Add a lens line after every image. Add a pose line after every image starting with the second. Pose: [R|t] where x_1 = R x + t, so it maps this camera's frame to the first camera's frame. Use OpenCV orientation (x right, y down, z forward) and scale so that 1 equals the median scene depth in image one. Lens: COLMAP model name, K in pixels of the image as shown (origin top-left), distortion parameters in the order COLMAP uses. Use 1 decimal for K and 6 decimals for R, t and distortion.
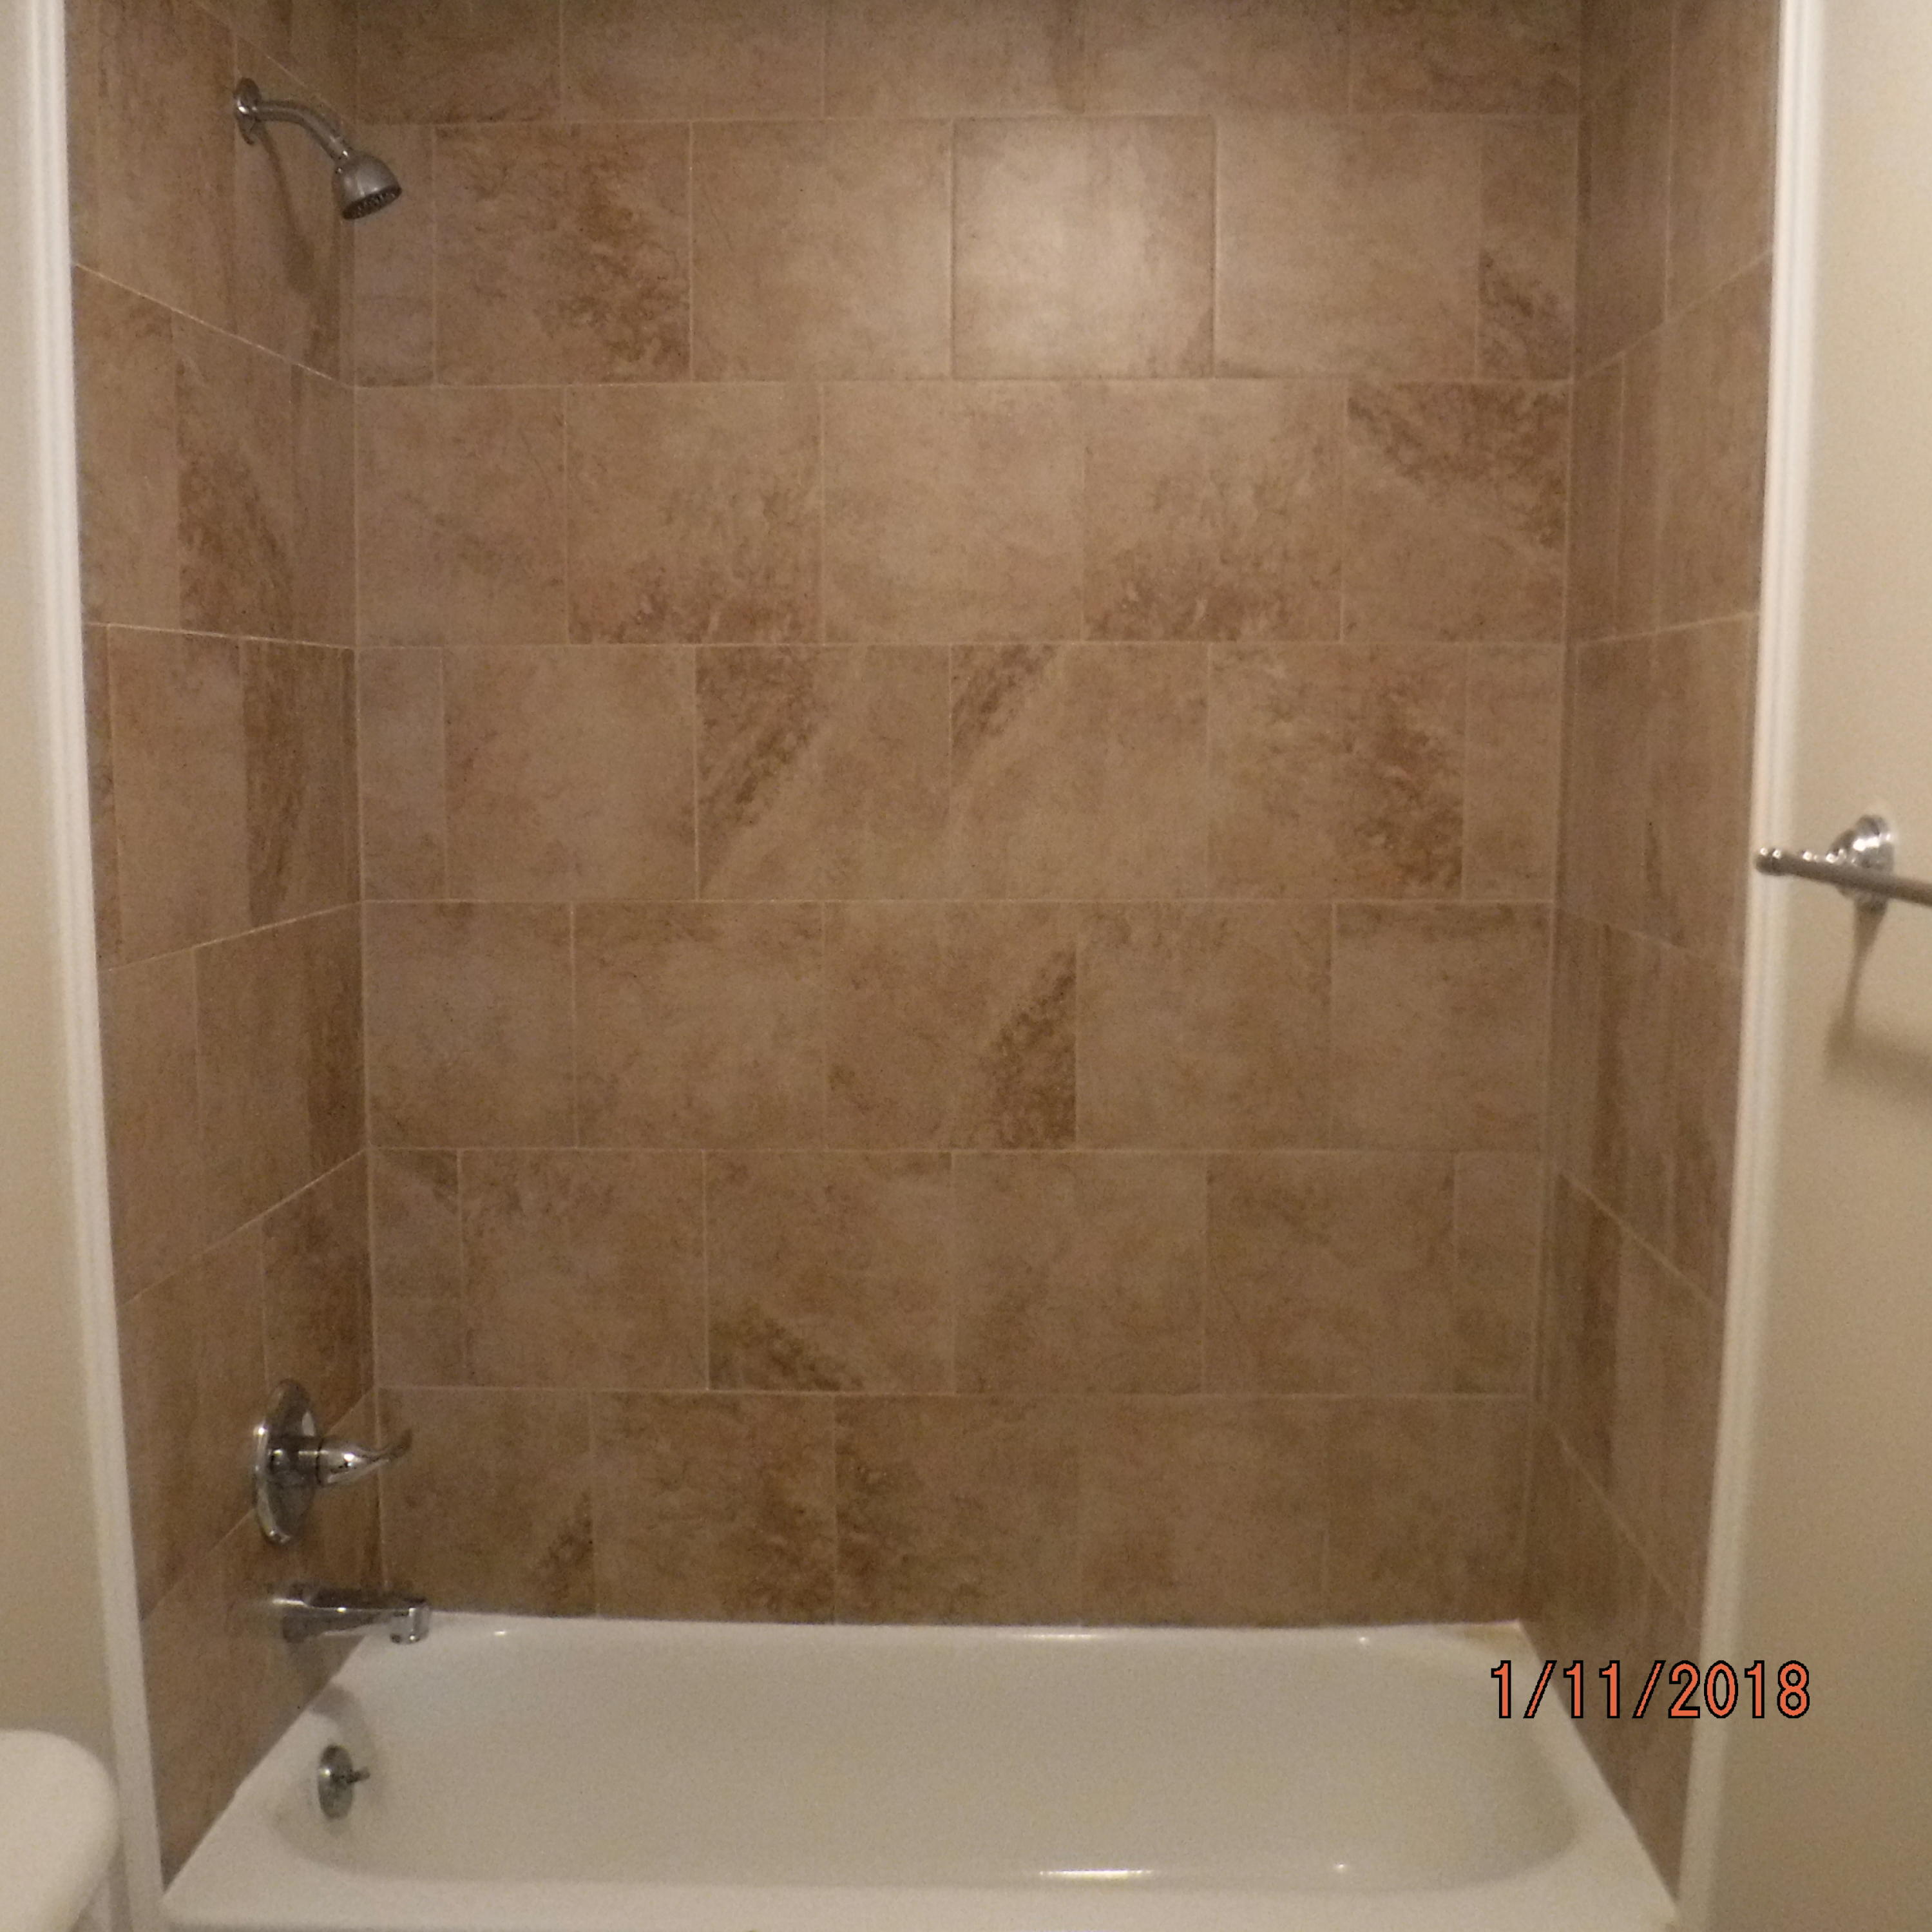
lens RADIAL K [[2072.6, 0, 958.8], [0, 2072.6, 970.6], [0, 0, 1]] dist [-0.087077, 0.000000]
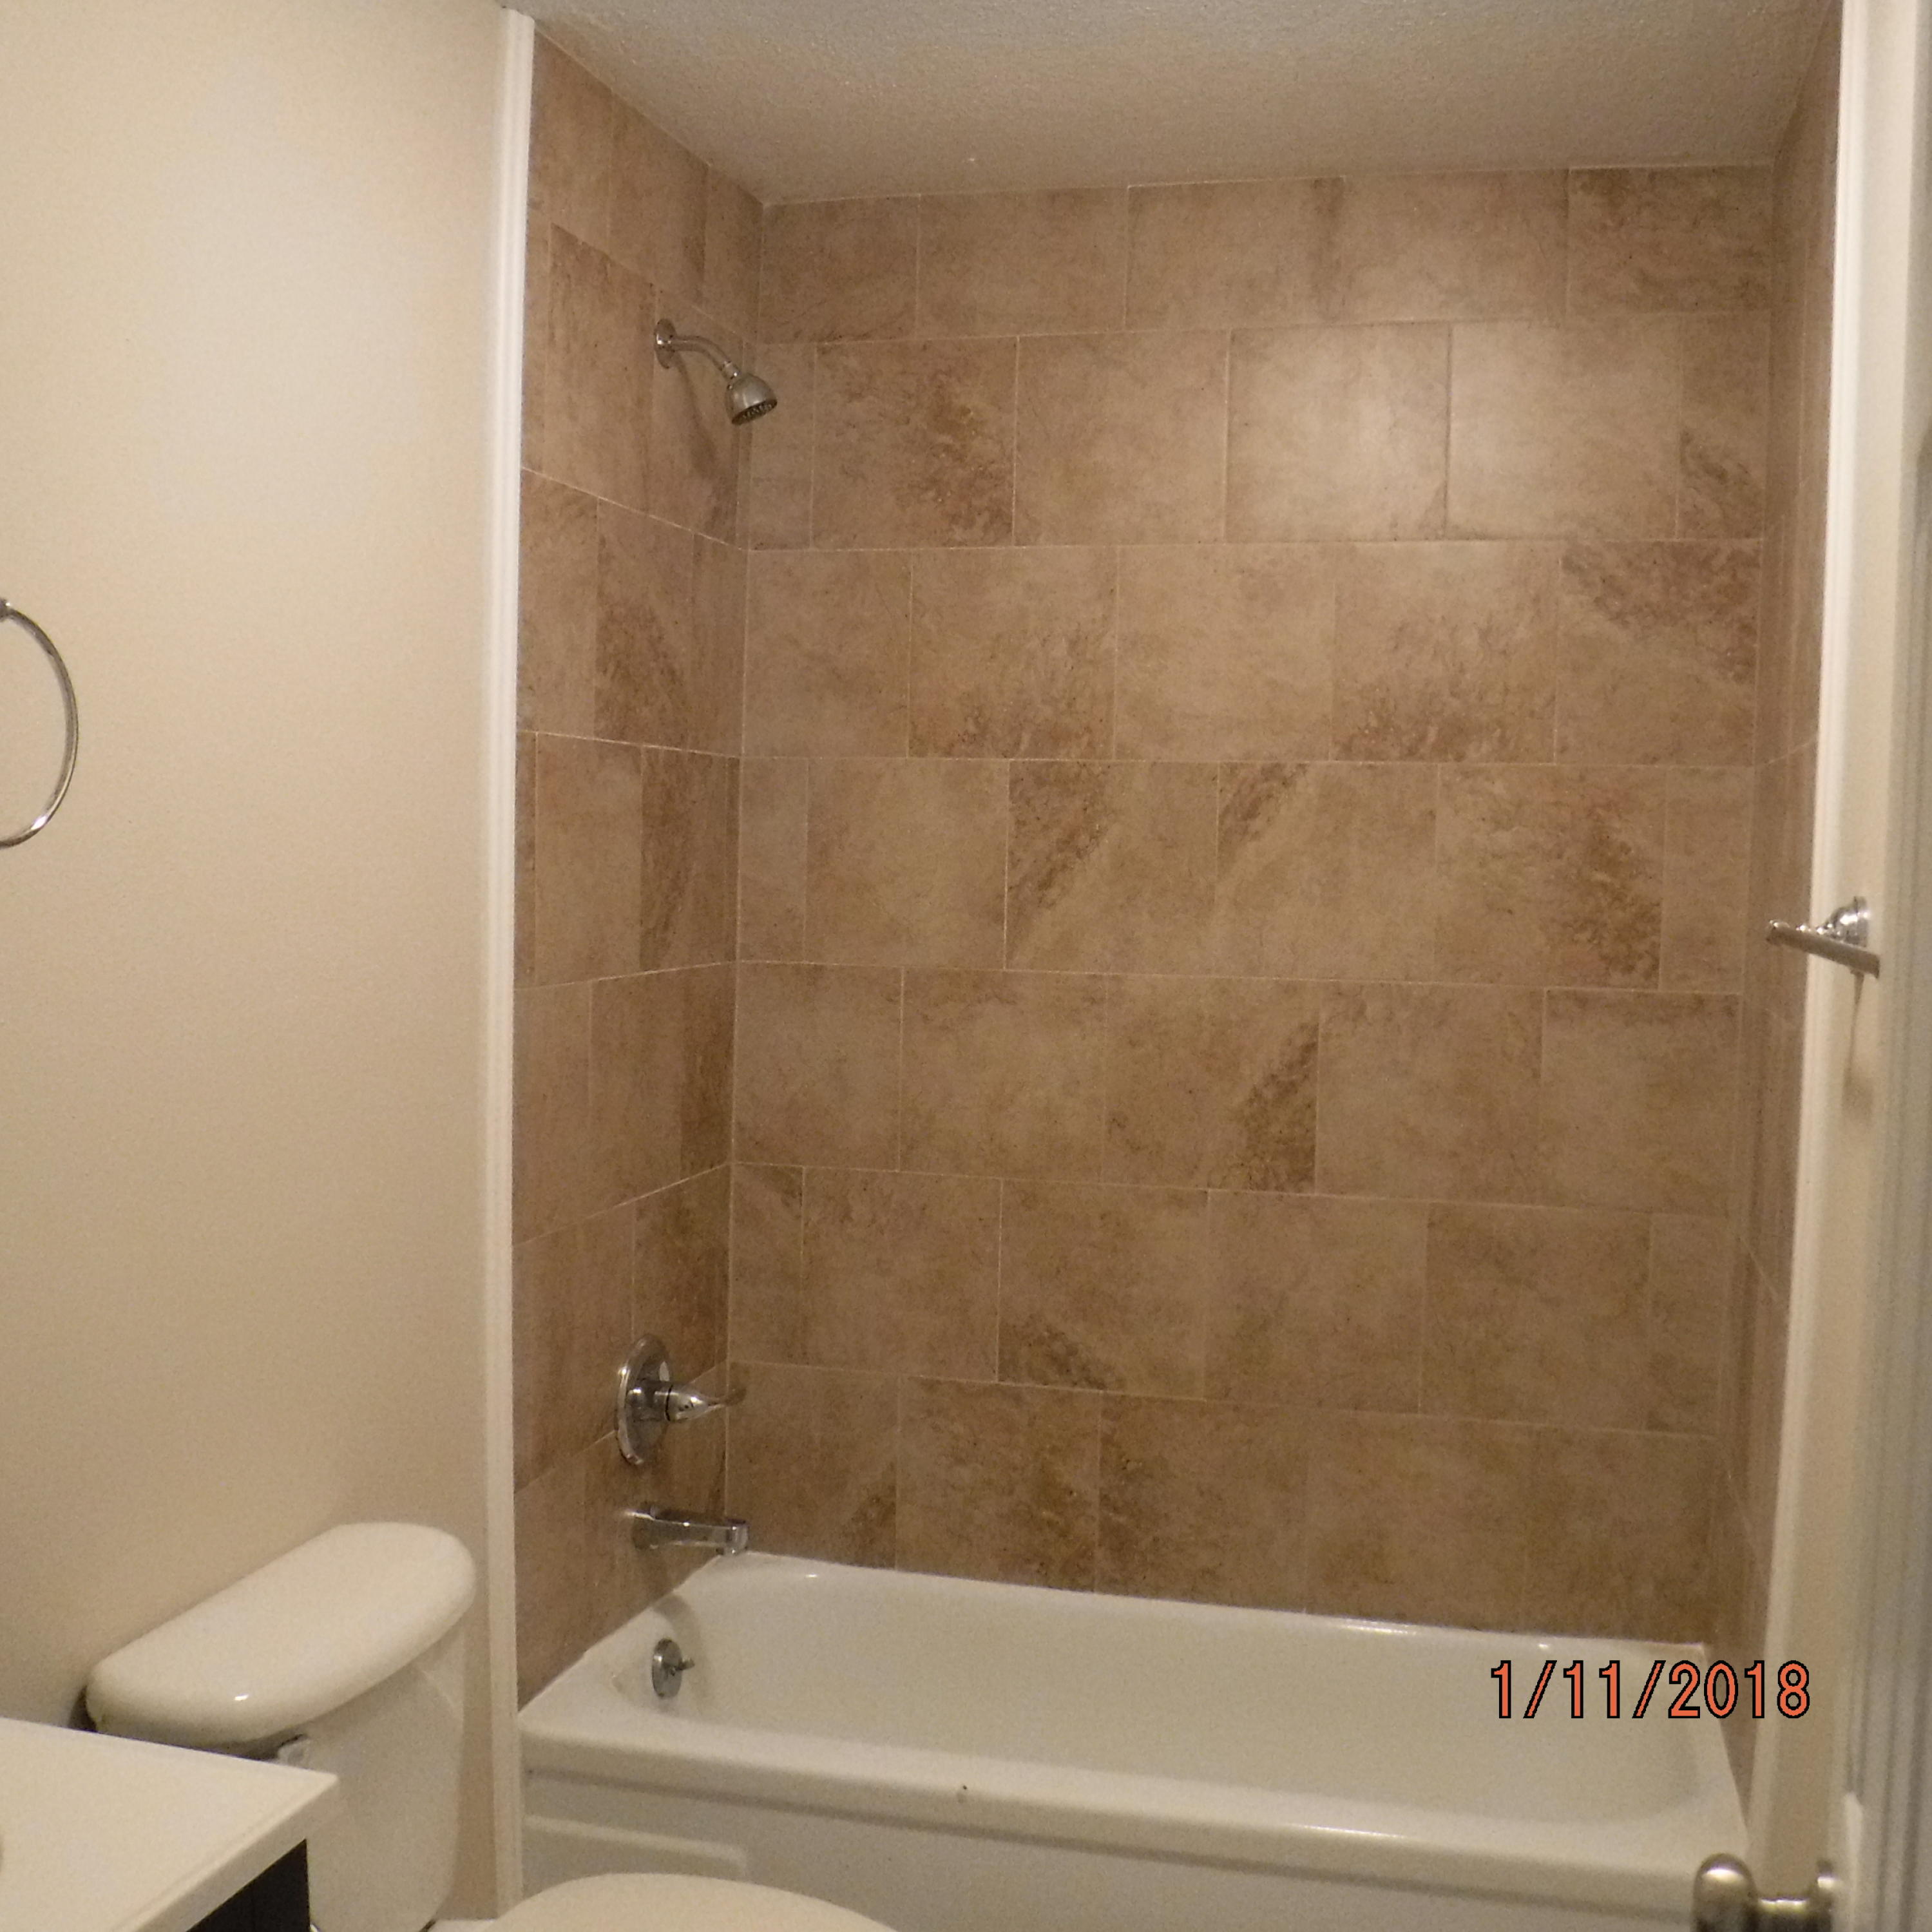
lens RADIAL K [[2072.6, 0, 971.2], [0, 2072.6, 959.2], [0, 0, 1]] dist [-0.087077, 0.000000]
pose [[0.976564, 0.031525, -0.212906, 0.114577], [-0.046023, 0.996921, -0.063485, 0.038705], [0.210249, 0.071796, 0.975008, -0.188045]]
